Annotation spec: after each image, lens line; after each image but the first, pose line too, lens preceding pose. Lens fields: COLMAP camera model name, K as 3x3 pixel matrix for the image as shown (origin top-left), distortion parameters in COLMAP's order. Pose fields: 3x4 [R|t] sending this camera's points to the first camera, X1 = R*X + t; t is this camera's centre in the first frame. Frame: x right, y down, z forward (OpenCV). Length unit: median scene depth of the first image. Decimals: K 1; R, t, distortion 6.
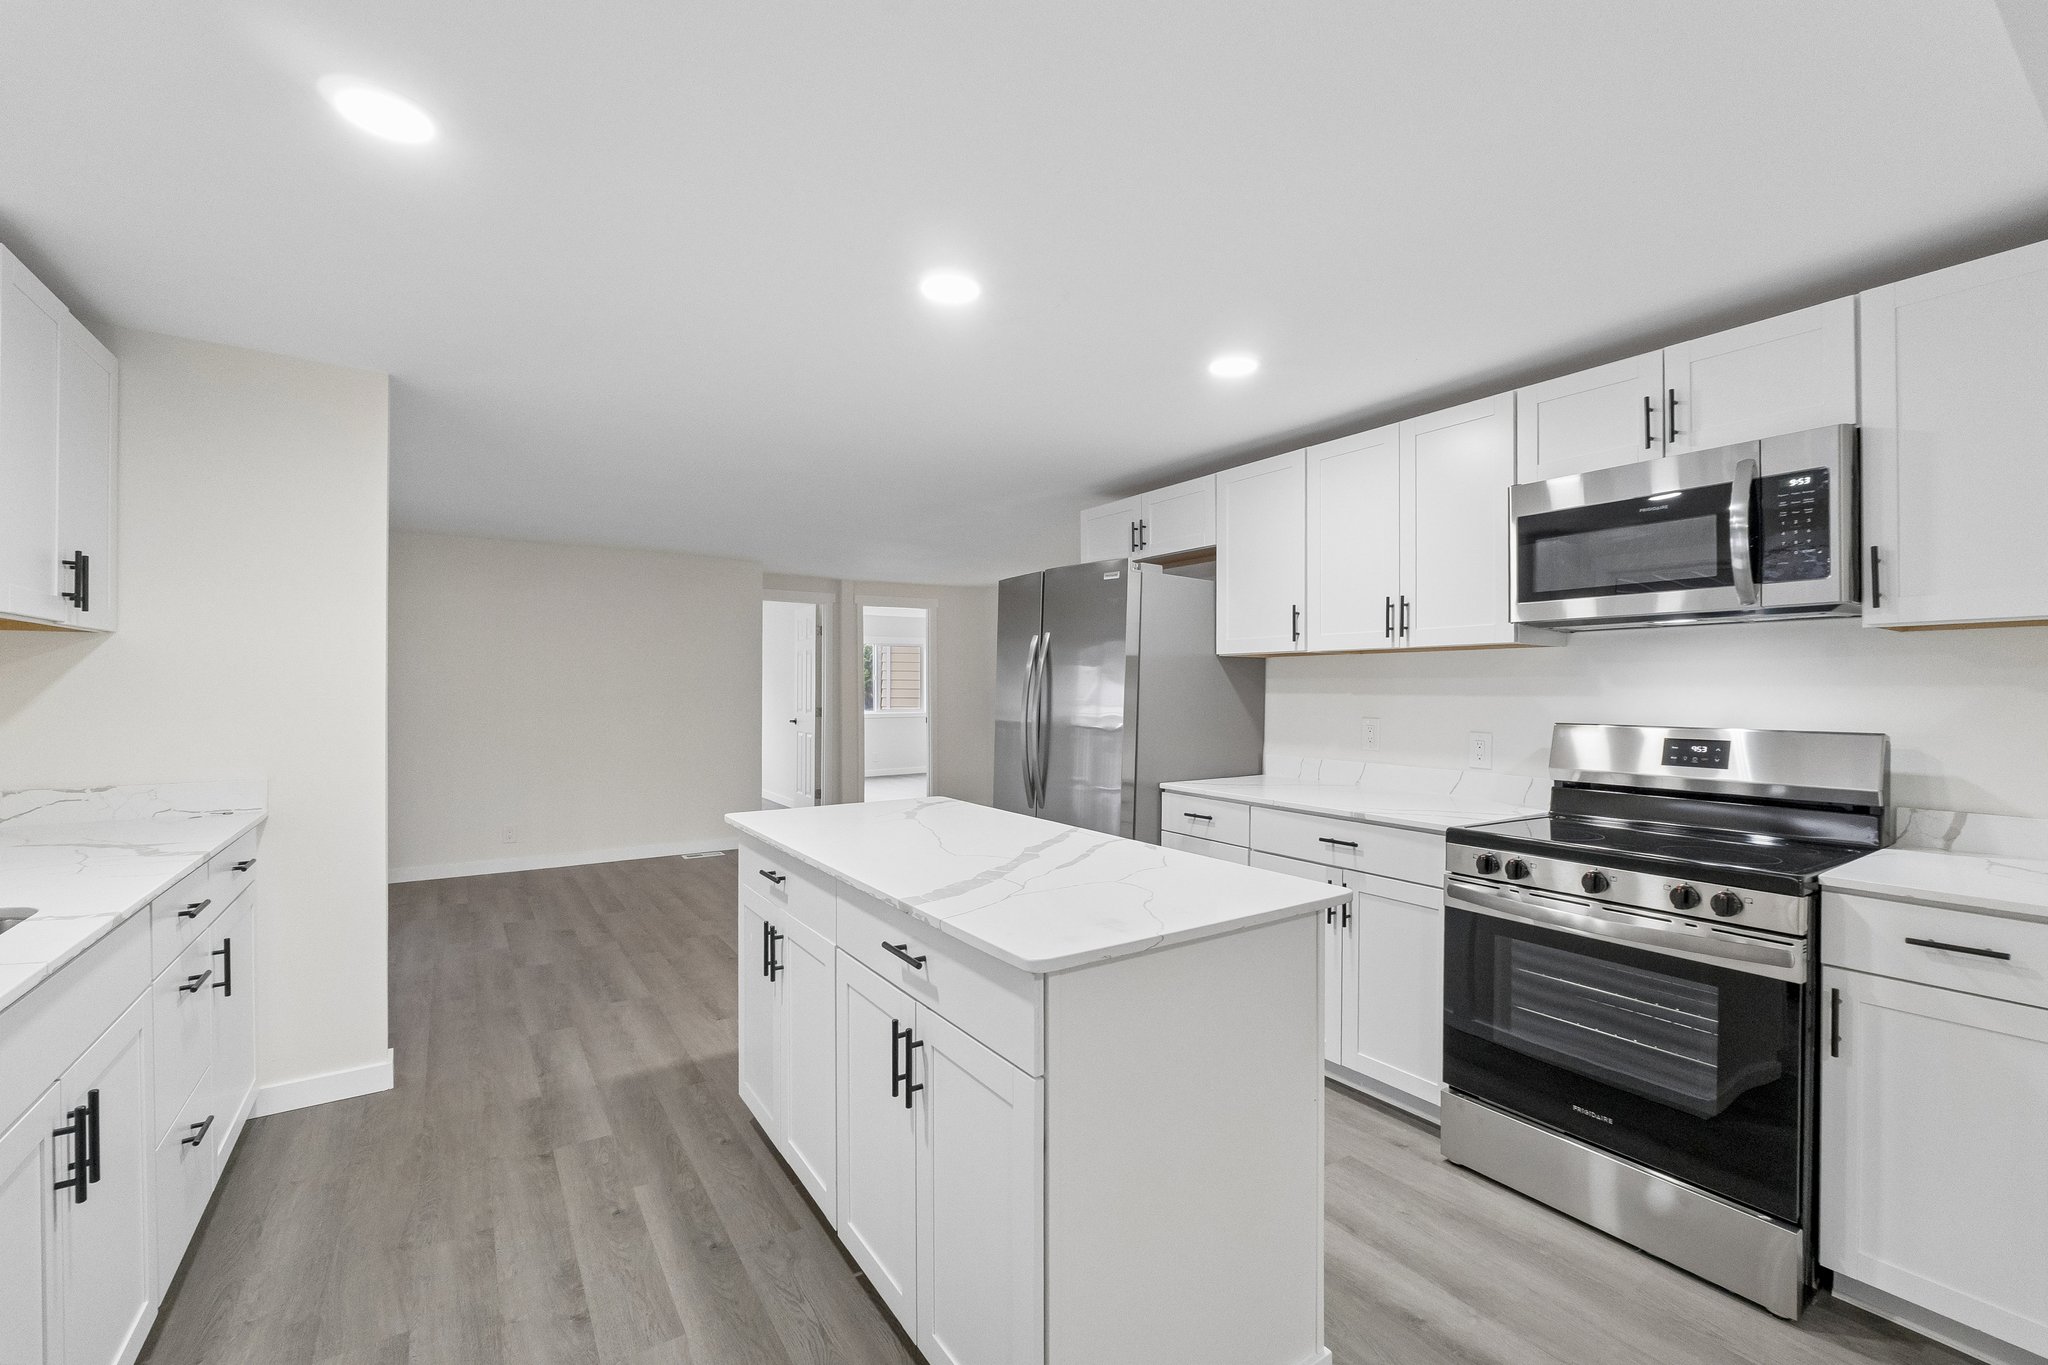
lens RADIAL K [[862.6, 0, 1039.5], [0, 862.6, 691.4], [0, 0, 1]] dist [-0.005010, -0.002421]
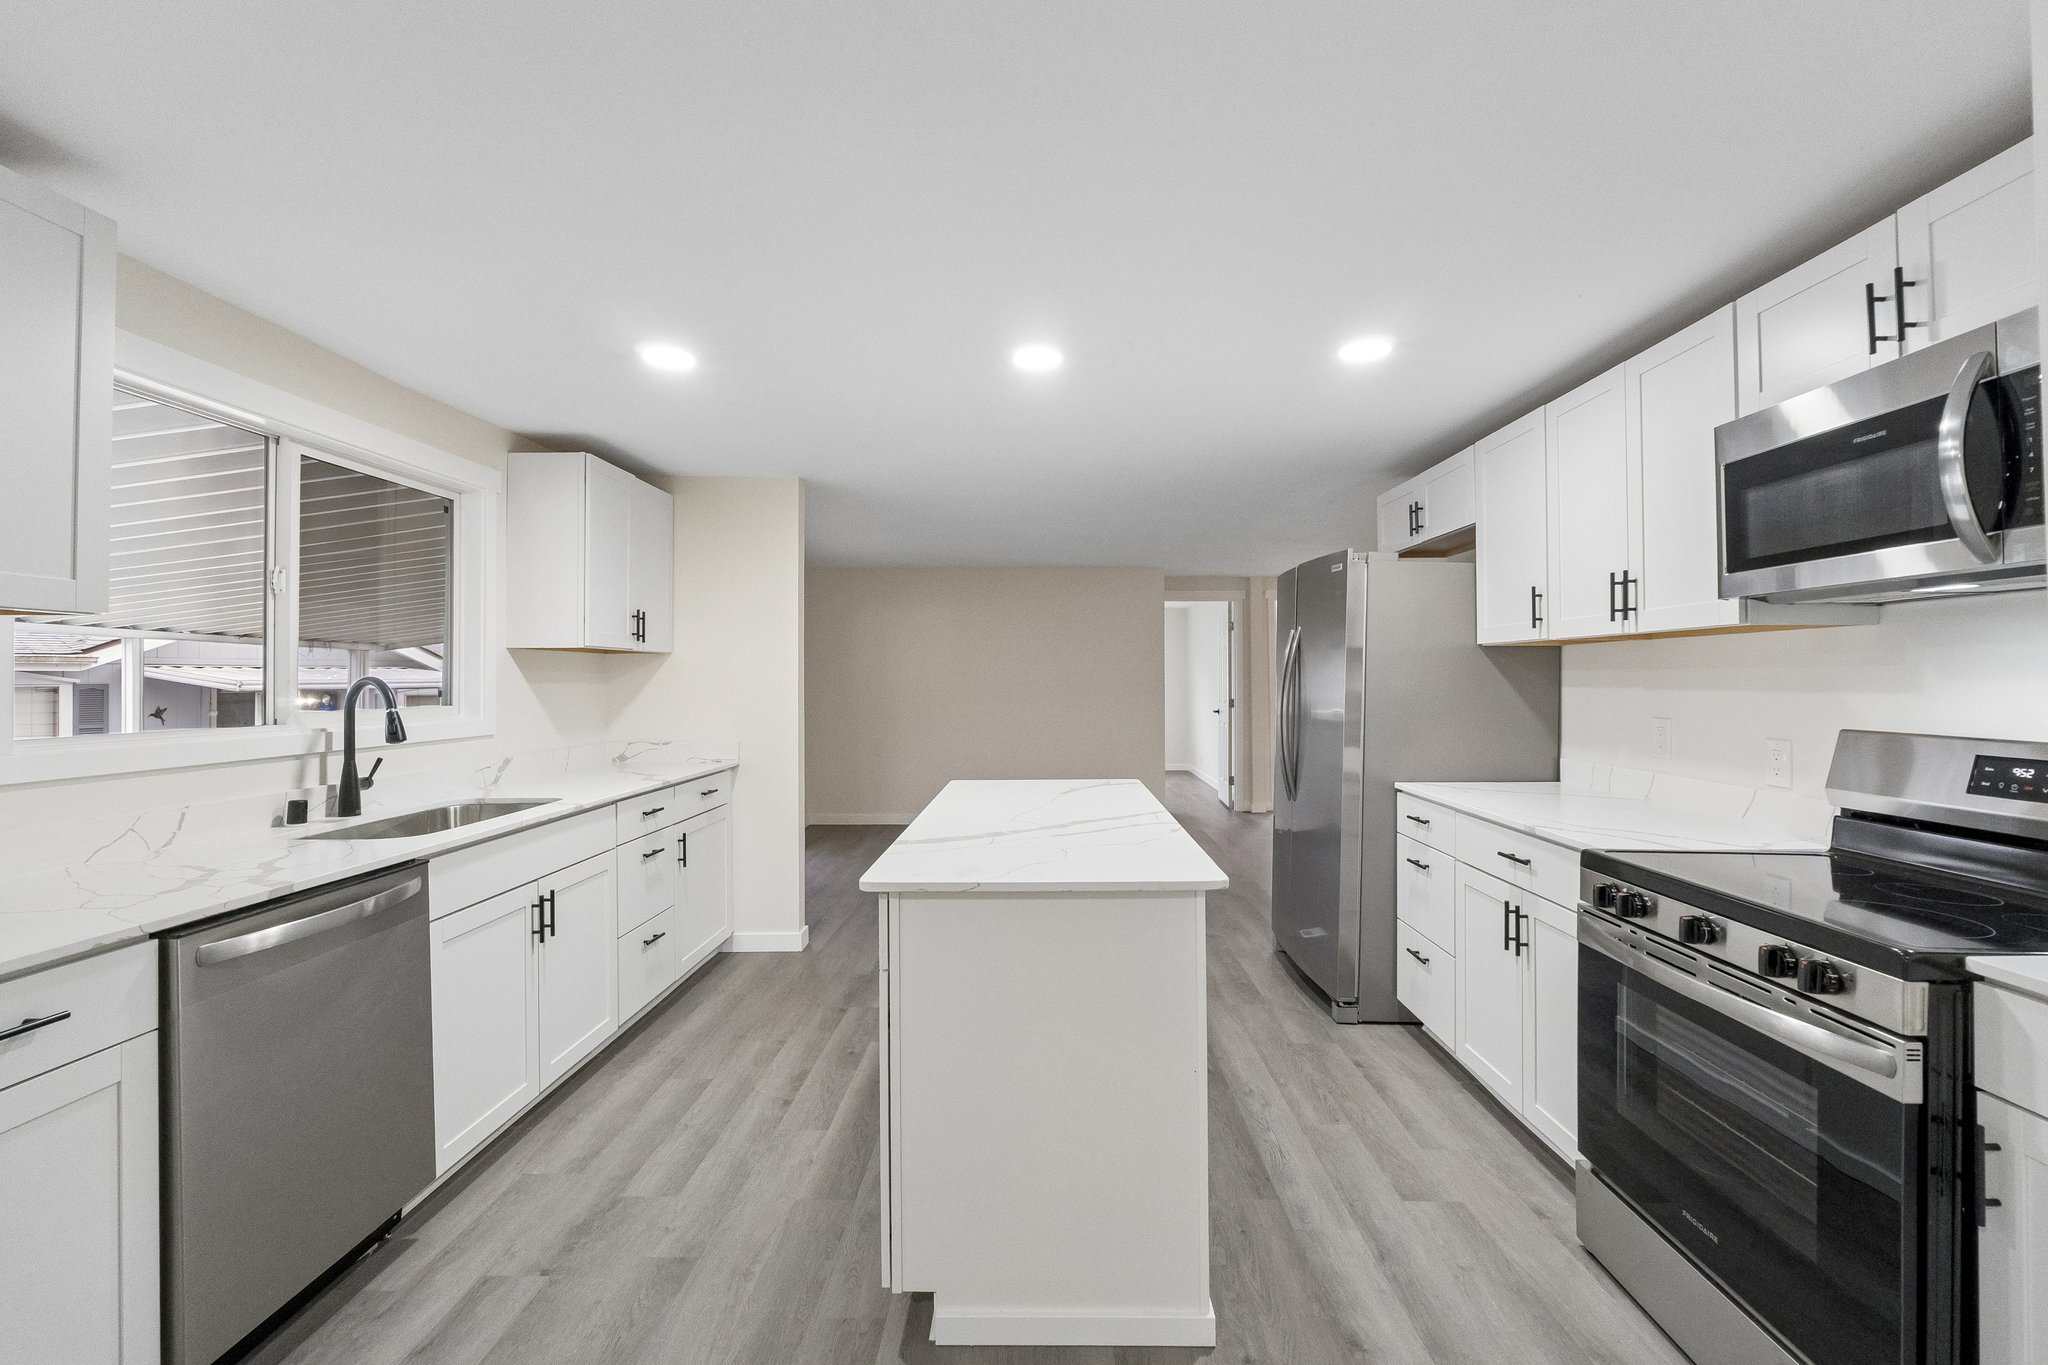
lens RADIAL K [[862.6, 0, 1027.5], [0, 862.6, 667.5], [0, 0, 1]] dist [-0.005010, -0.002421]
pose [[0.814367, -0.012869, -0.580208, 0.514210], [0.003281, 0.999840, -0.017572, -0.006449], [0.580341, 0.012406, 0.814279, -0.001511]]
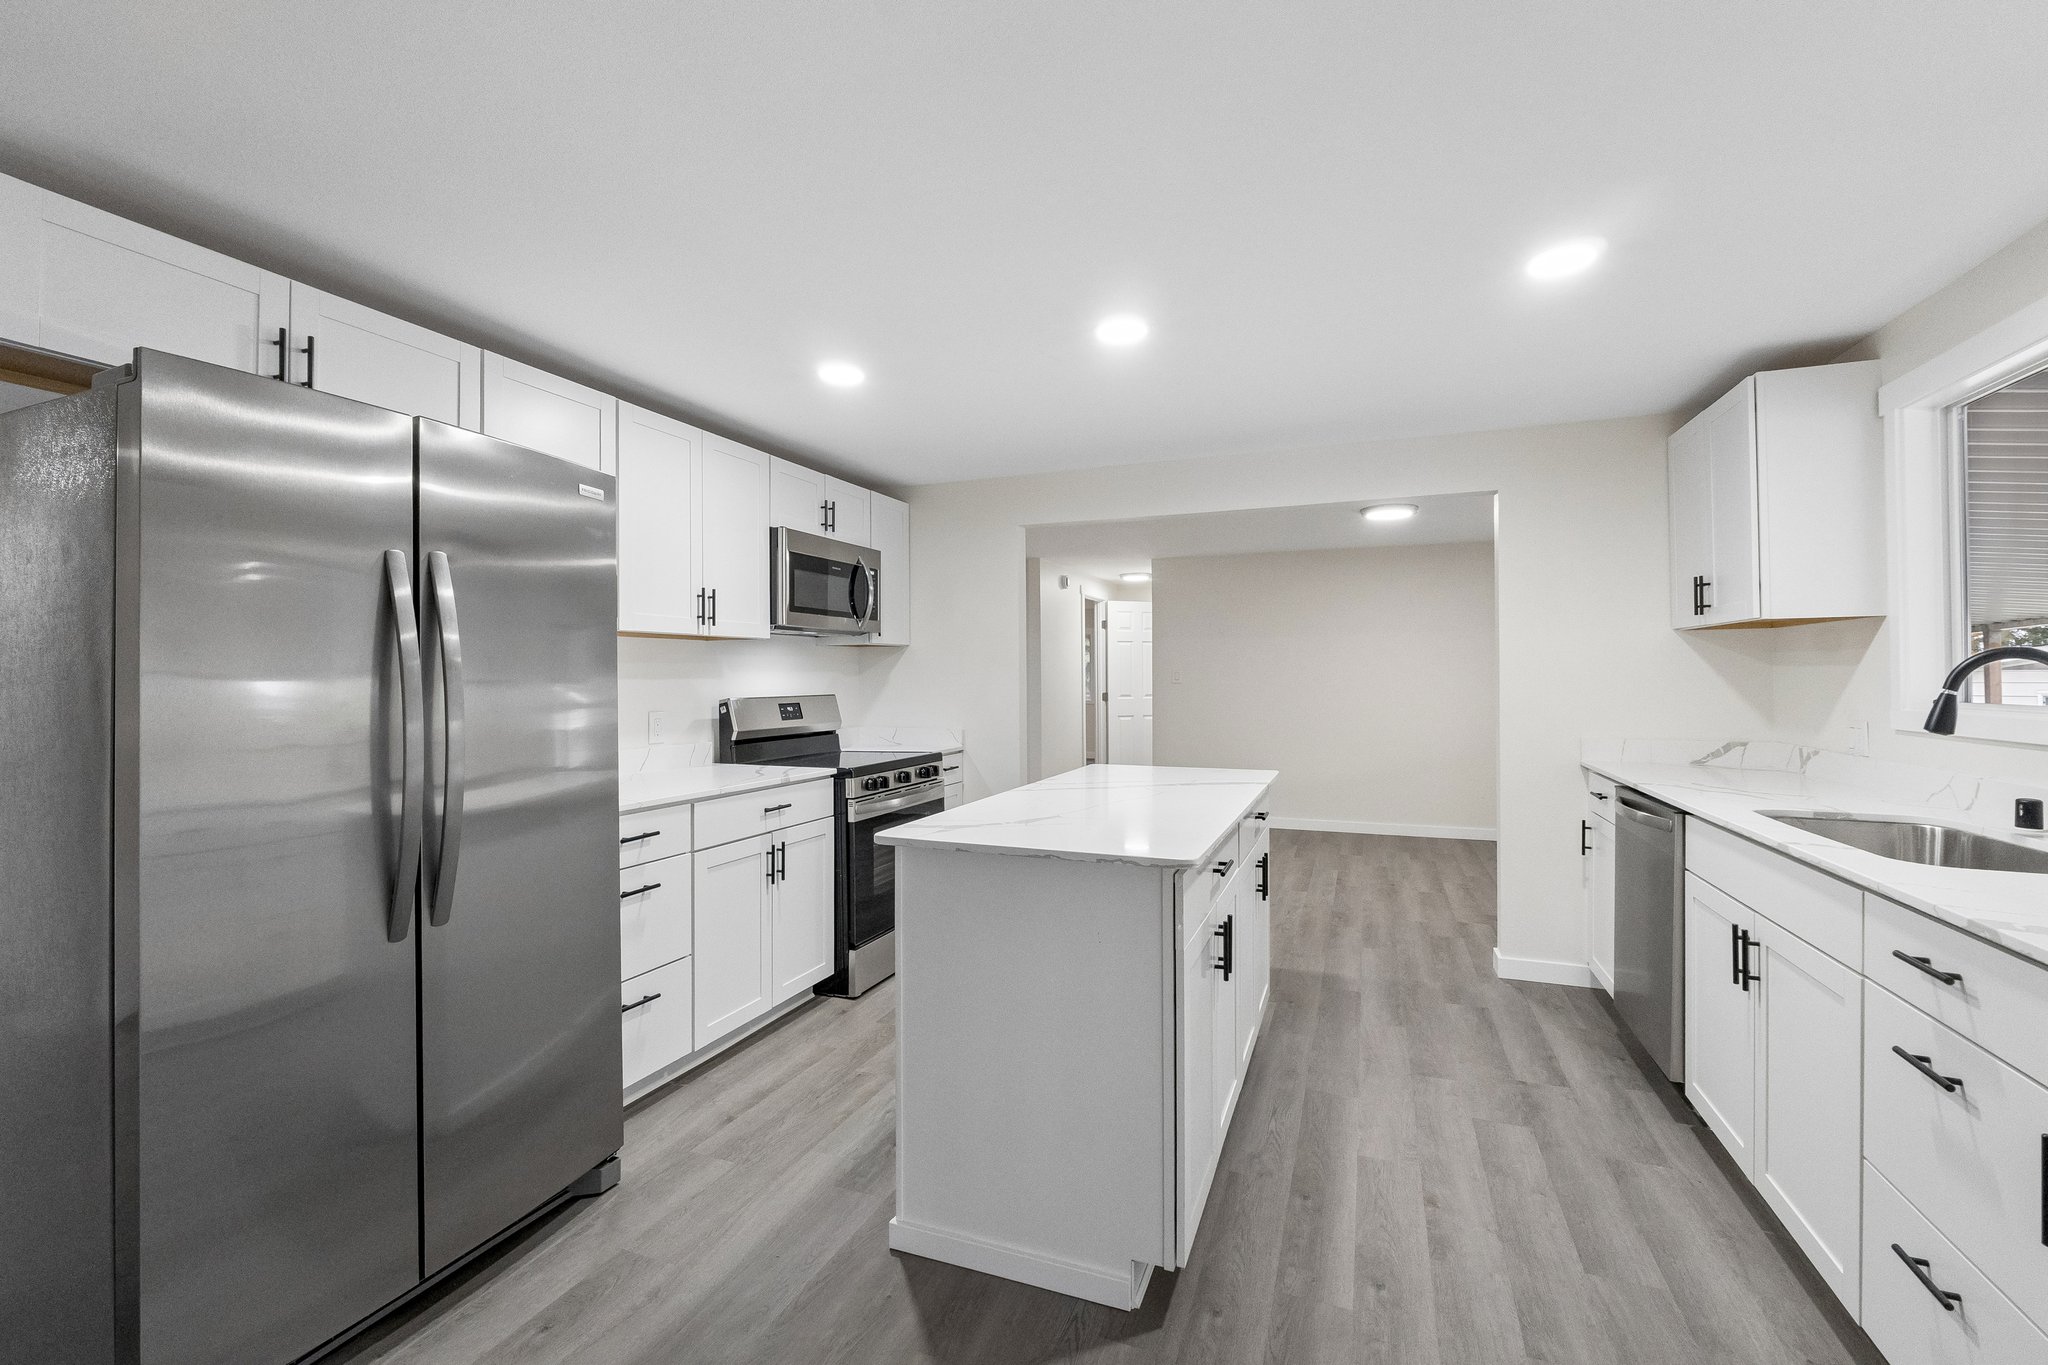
lens RADIAL K [[862.6, 0, 1040.6], [0, 862.6, 669.1], [0, 0, 1]] dist [-0.005010, -0.002421]
pose [[-0.570919, 0.007206, 0.820975, -0.878670], [0.007727, 0.999964, -0.003403, -0.000231], [-0.820970, 0.004400, -0.570954, 1.541690]]
